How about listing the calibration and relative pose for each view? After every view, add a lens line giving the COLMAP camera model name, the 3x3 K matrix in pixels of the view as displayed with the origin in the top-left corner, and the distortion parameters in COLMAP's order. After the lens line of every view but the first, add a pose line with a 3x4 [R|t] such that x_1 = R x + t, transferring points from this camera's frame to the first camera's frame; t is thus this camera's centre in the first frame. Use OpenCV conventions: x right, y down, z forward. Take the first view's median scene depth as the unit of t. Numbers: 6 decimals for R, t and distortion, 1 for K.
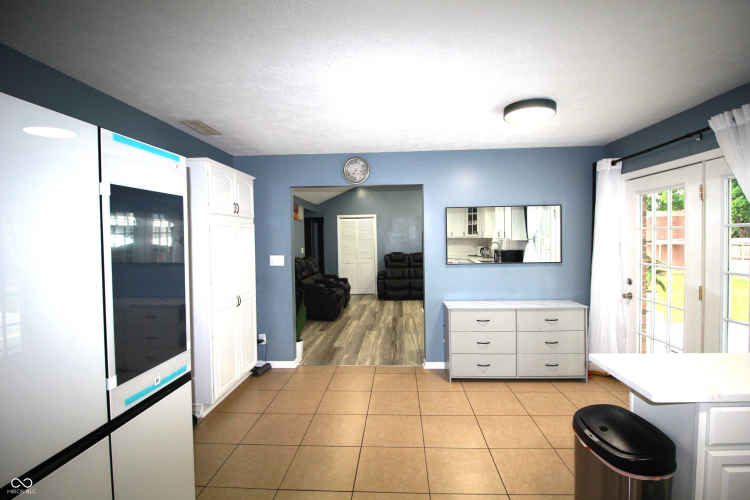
lens RADIAL K [[343.8, 0, 383.2], [0, 343.8, 241.8], [0, 0, 1]] dist [-0.000190, -0.014254]
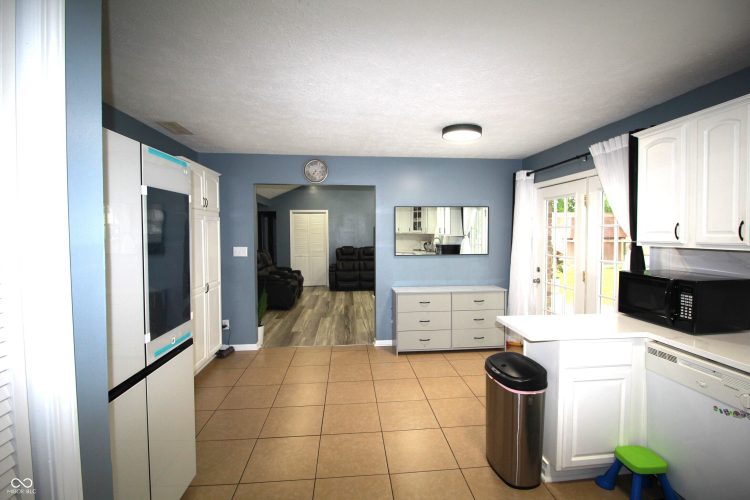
lens RADIAL K [[343.8, 0, 383.2], [0, 343.8, 241.8], [0, 0, 1]] dist [-0.000190, -0.014254]
pose [[0.987932, 0.009136, 0.154621, -0.036101], [-0.011178, 0.999861, 0.012341, 0.005587], [-0.154487, -0.013921, 0.987897, -0.145610]]
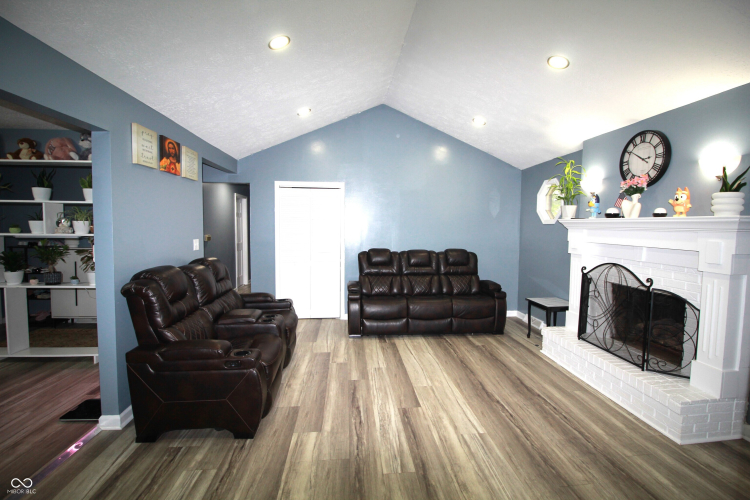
lens RADIAL K [[343.8, 0, 383.2], [0, 343.8, 241.8], [0, 0, 1]] dist [-0.000190, -0.014254]
pose [[0.987665, 0.019184, 0.155403, -0.101826], [-0.024790, 0.999107, 0.034215, -0.003323], [-0.154607, -0.037646, 0.987259, 0.963755]]
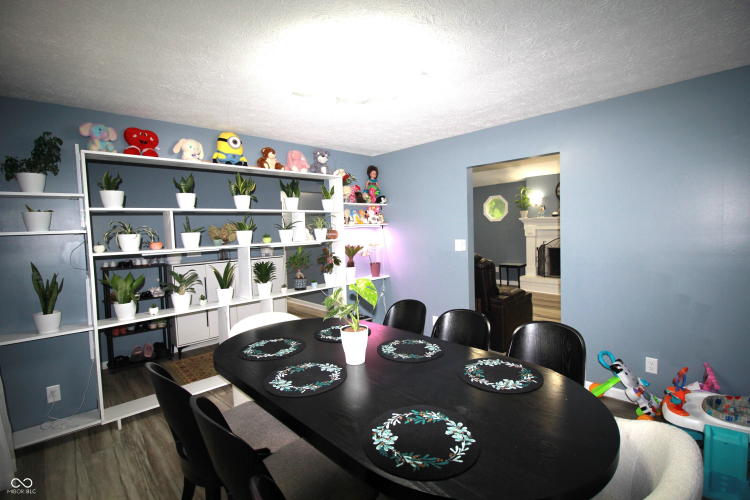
lens RADIAL K [[343.8, 0, 383.2], [0, 343.8, 241.8], [0, 0, 1]] dist [-0.000190, -0.014254]
pose [[0.664702, -0.038486, 0.746117, -1.355979], [0.026842, 0.999258, 0.027630, 0.007717], [-0.746626, 0.001662, 0.665242, 1.188643]]
